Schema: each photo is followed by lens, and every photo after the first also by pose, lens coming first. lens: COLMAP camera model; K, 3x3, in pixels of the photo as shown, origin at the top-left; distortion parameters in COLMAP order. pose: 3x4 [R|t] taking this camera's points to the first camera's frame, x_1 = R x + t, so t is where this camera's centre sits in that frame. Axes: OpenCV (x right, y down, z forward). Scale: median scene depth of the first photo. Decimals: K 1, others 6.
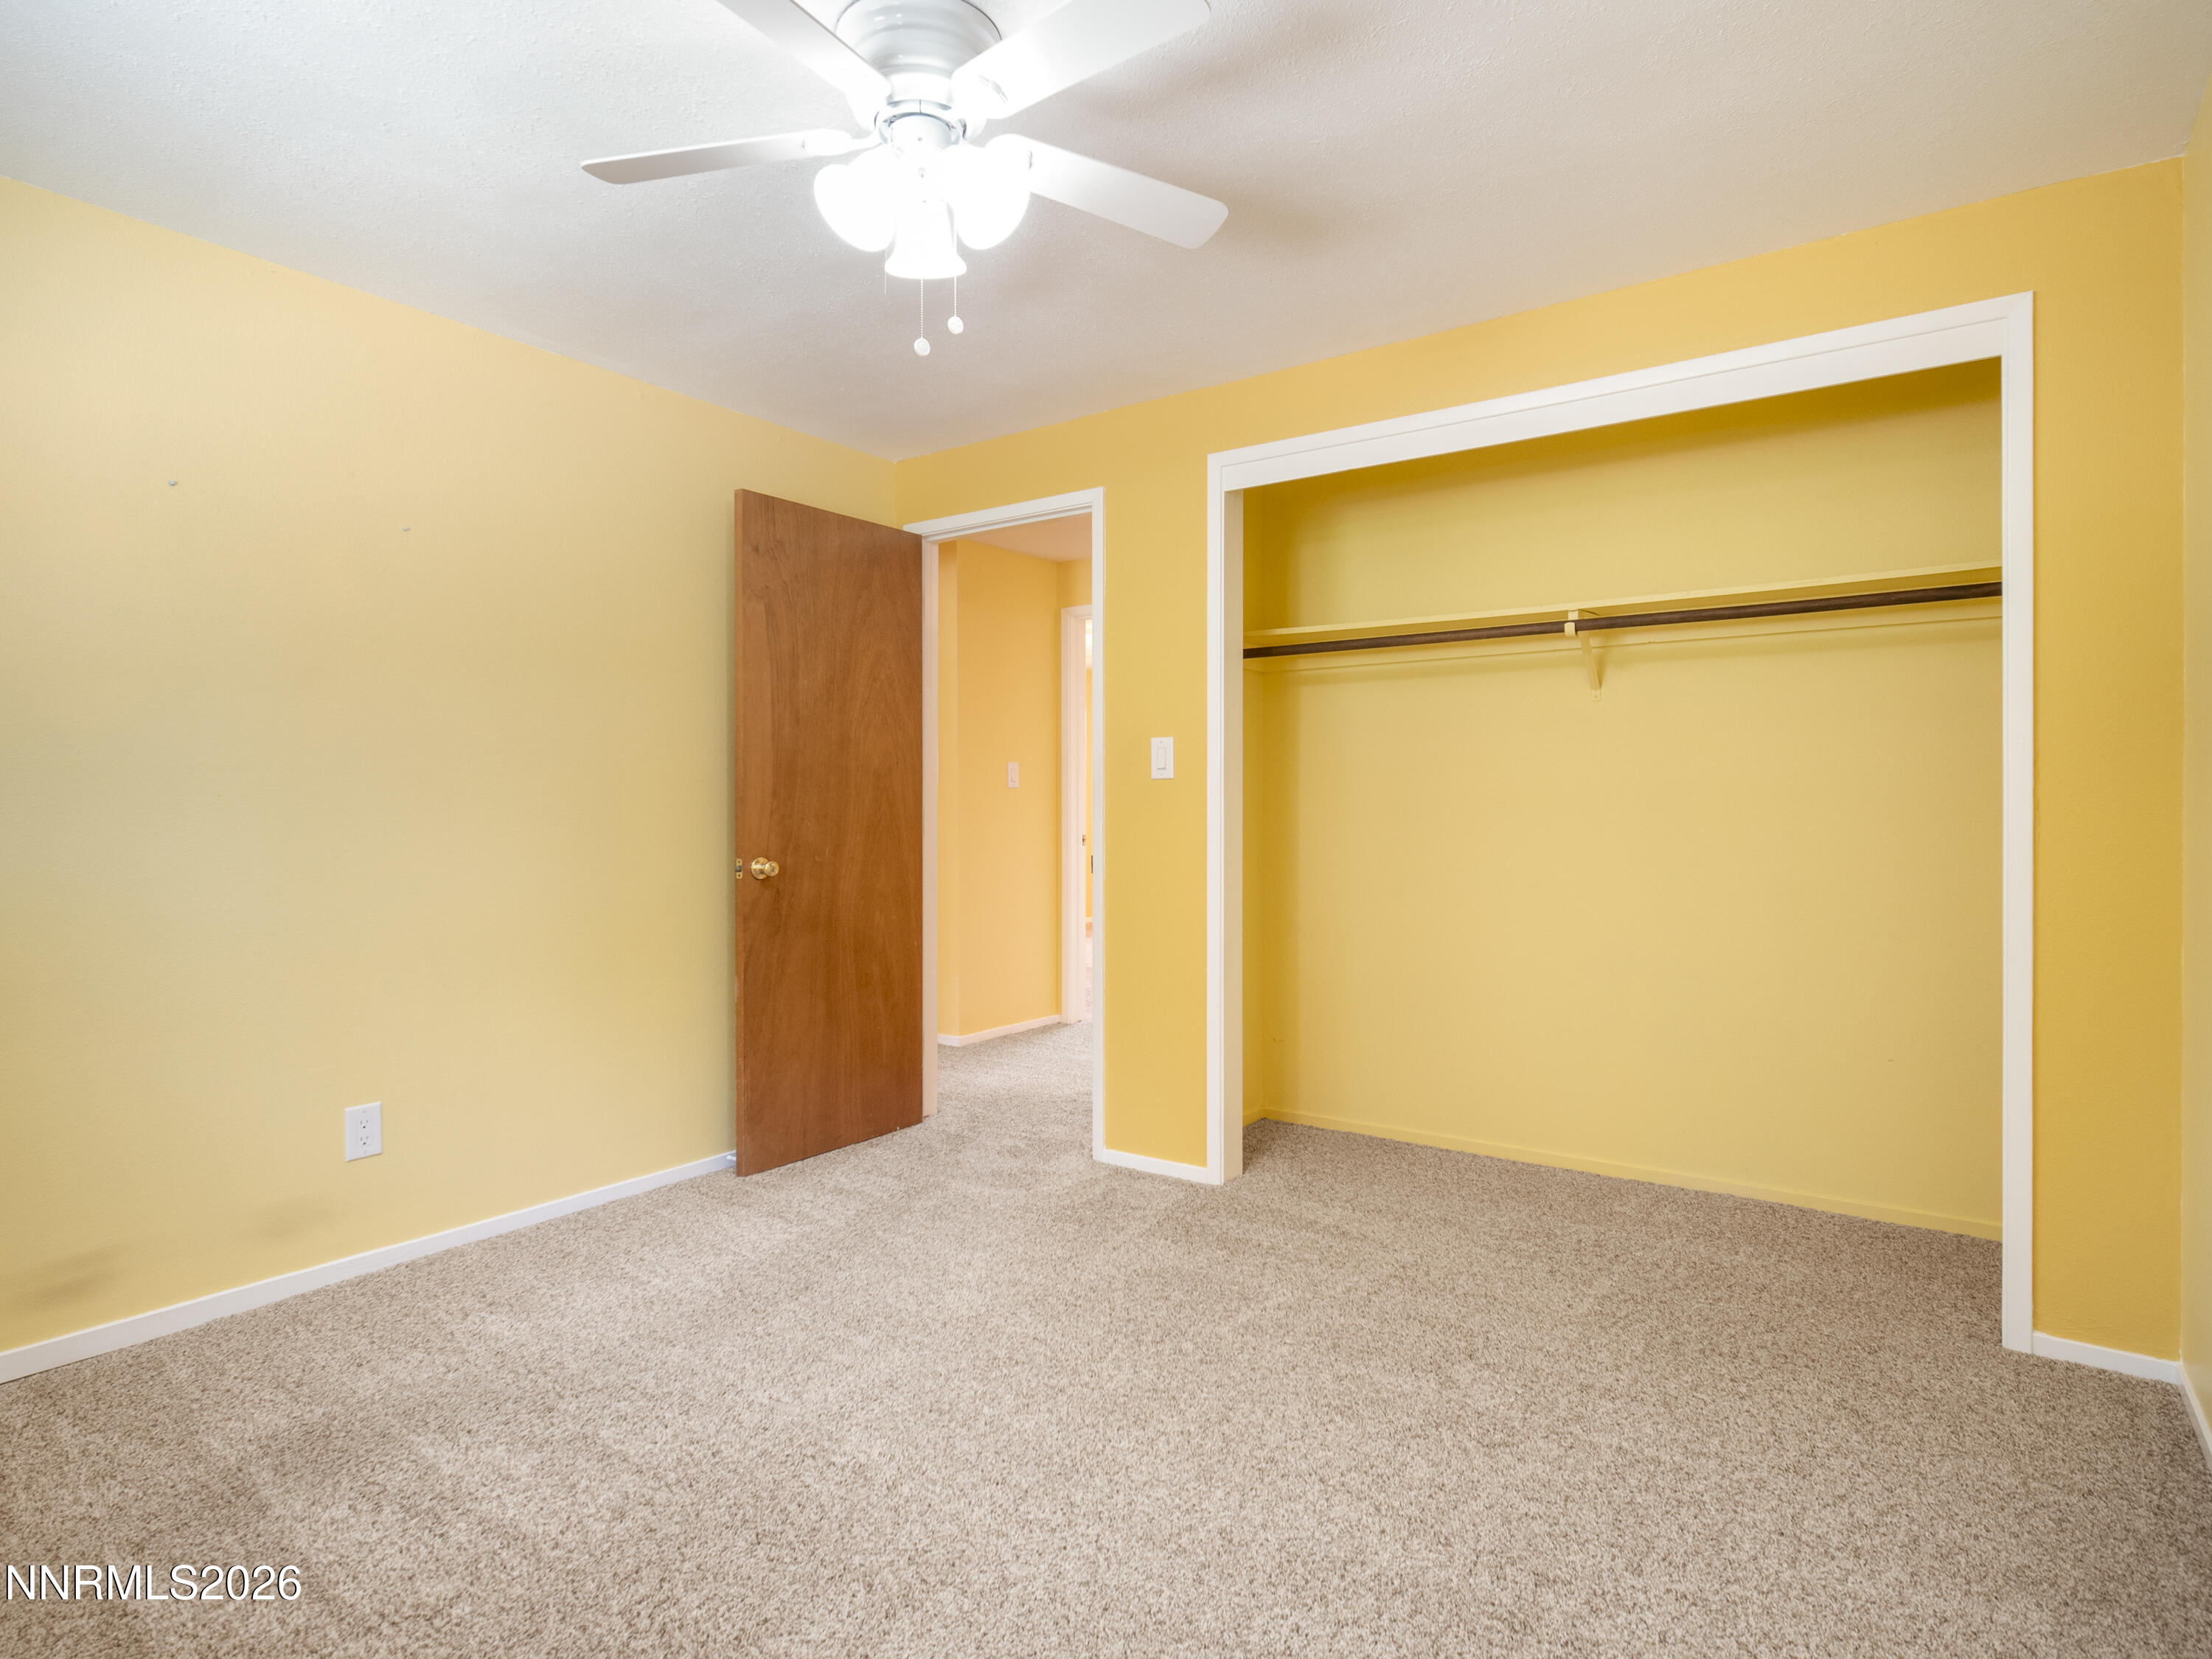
lens RADIAL K [[1209.8, 0, 1097.1], [0, 1209.8, 814.0], [0, 0, 1]] dist [-0.001204, -0.001218]
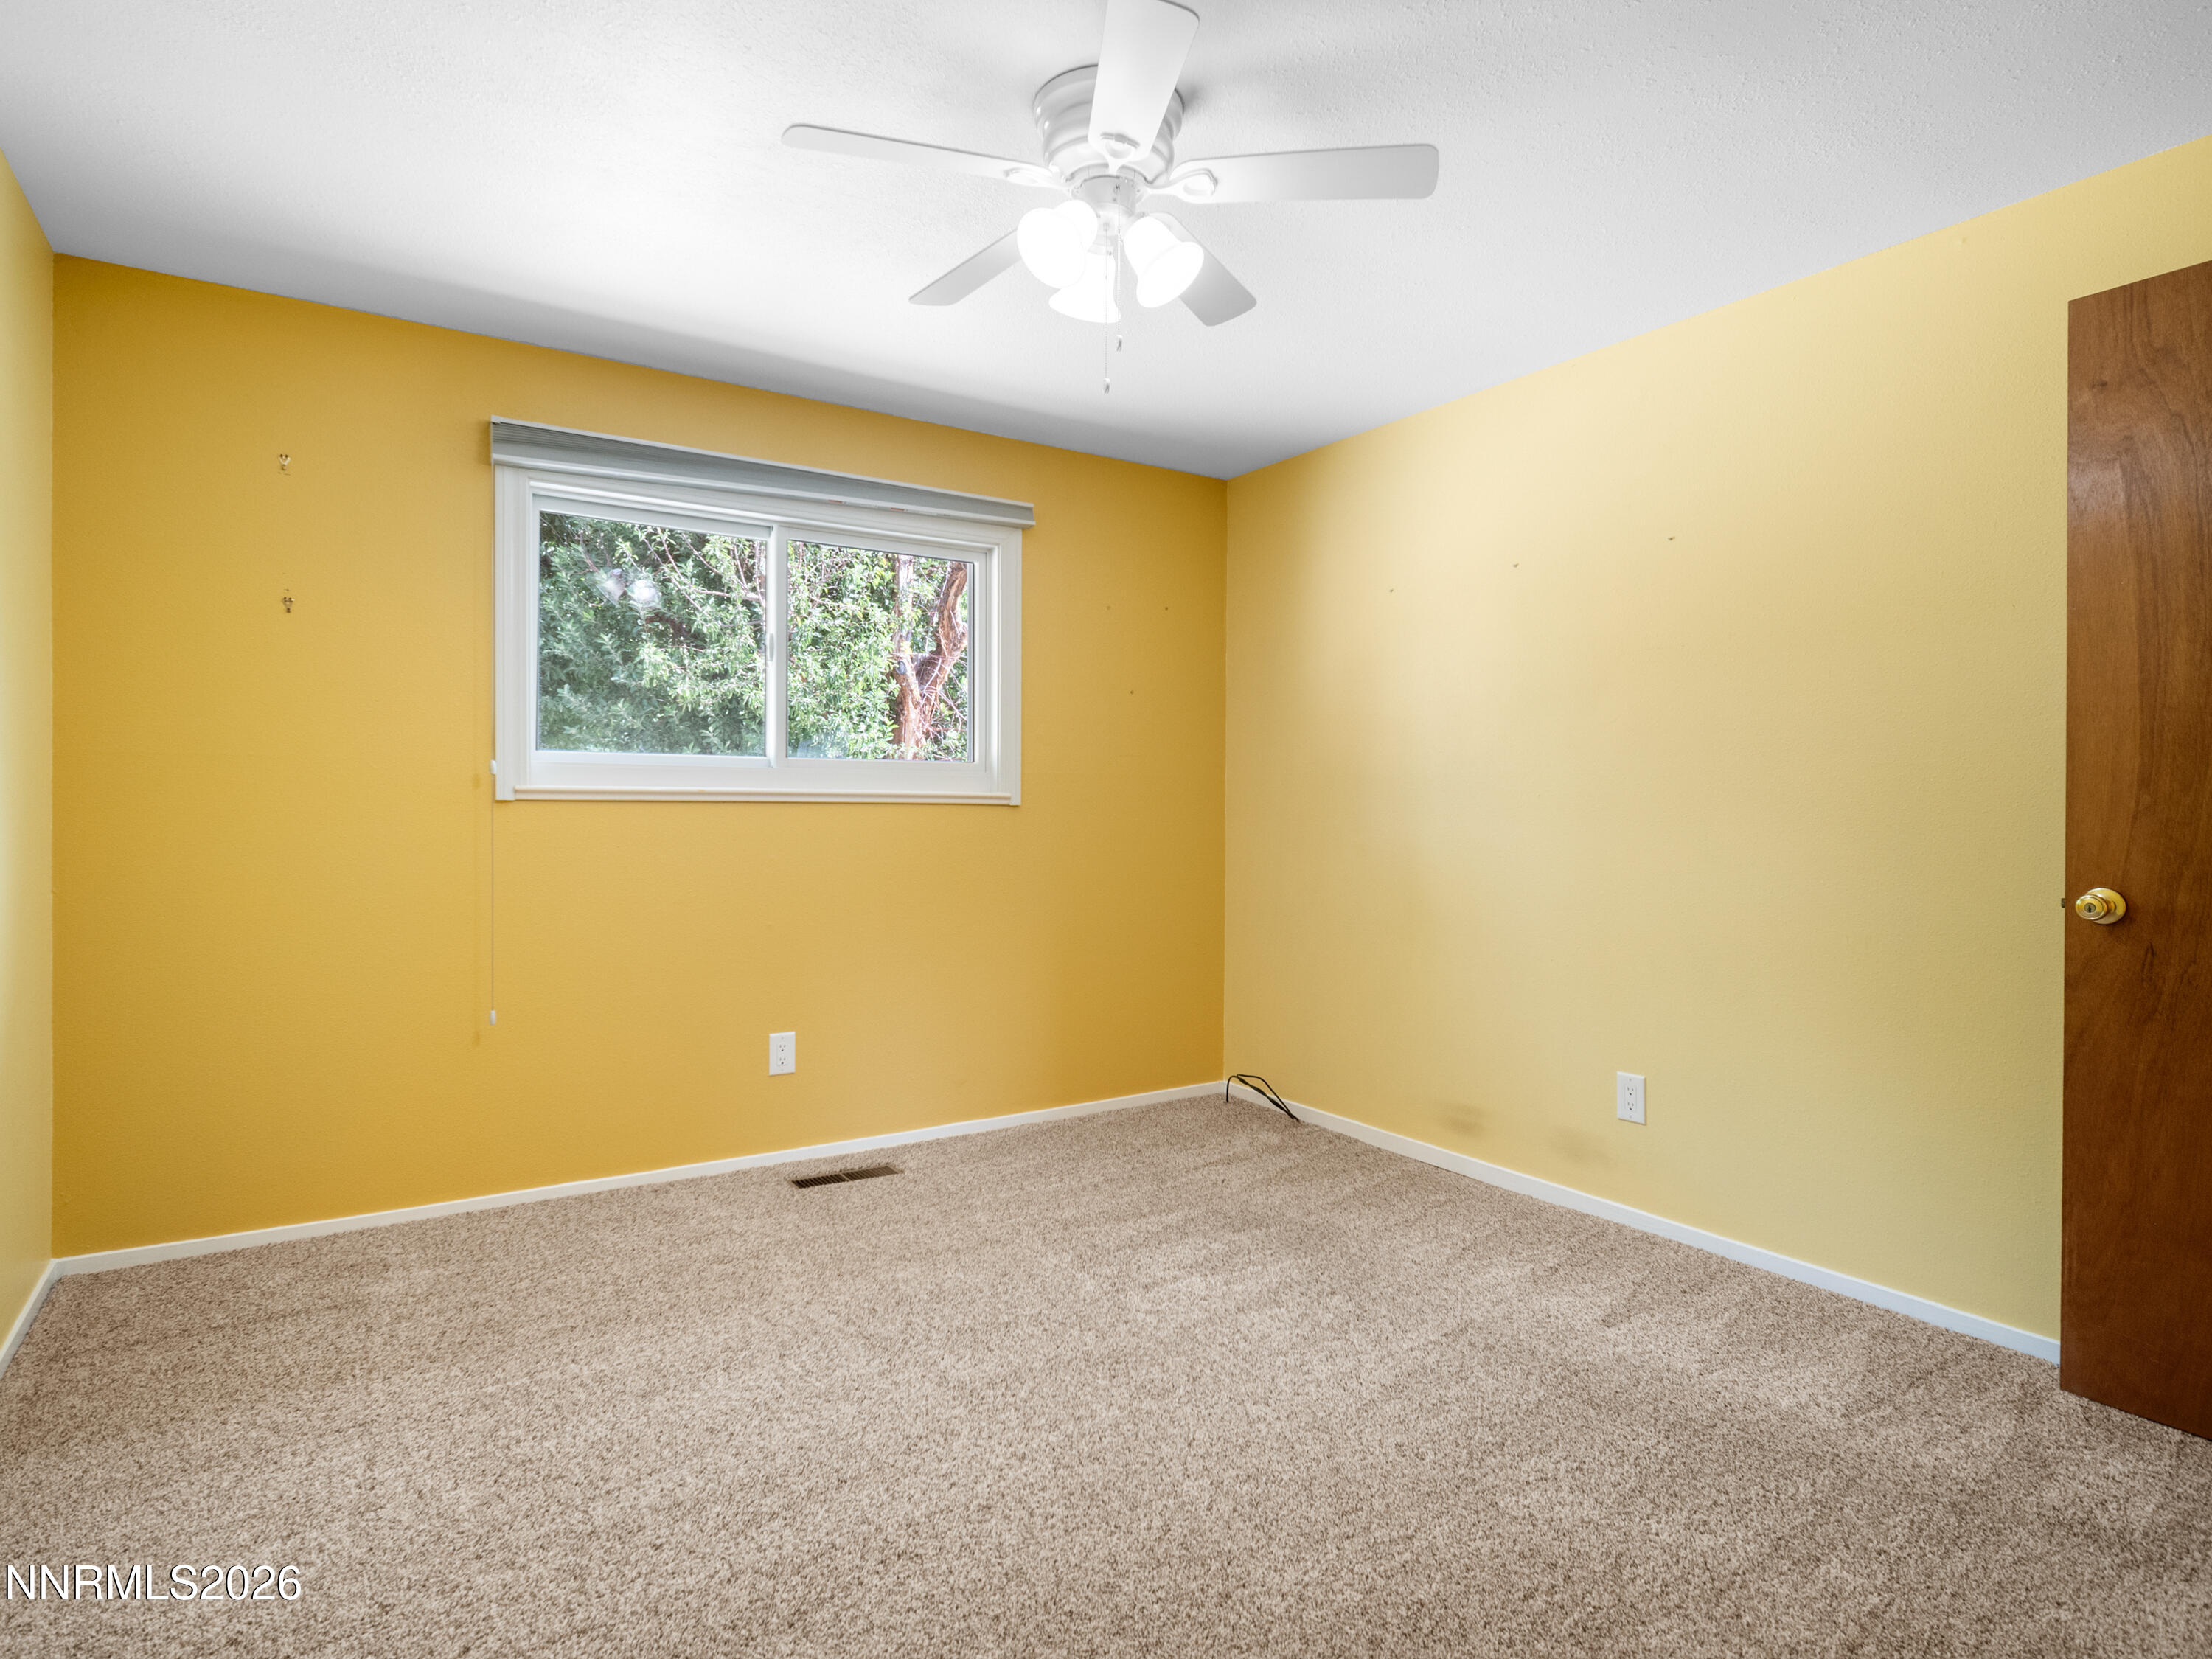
lens RADIAL K [[1209.8, 0, 1097.1], [0, 1209.8, 814.0], [0, 0, 1]] dist [-0.001204, -0.001218]
pose [[-0.376923, 0.003713, -0.926237, 0.490224], [-0.009197, 0.999928, 0.007751, -0.001139], [0.926199, 0.011440, -0.376862, 0.781929]]
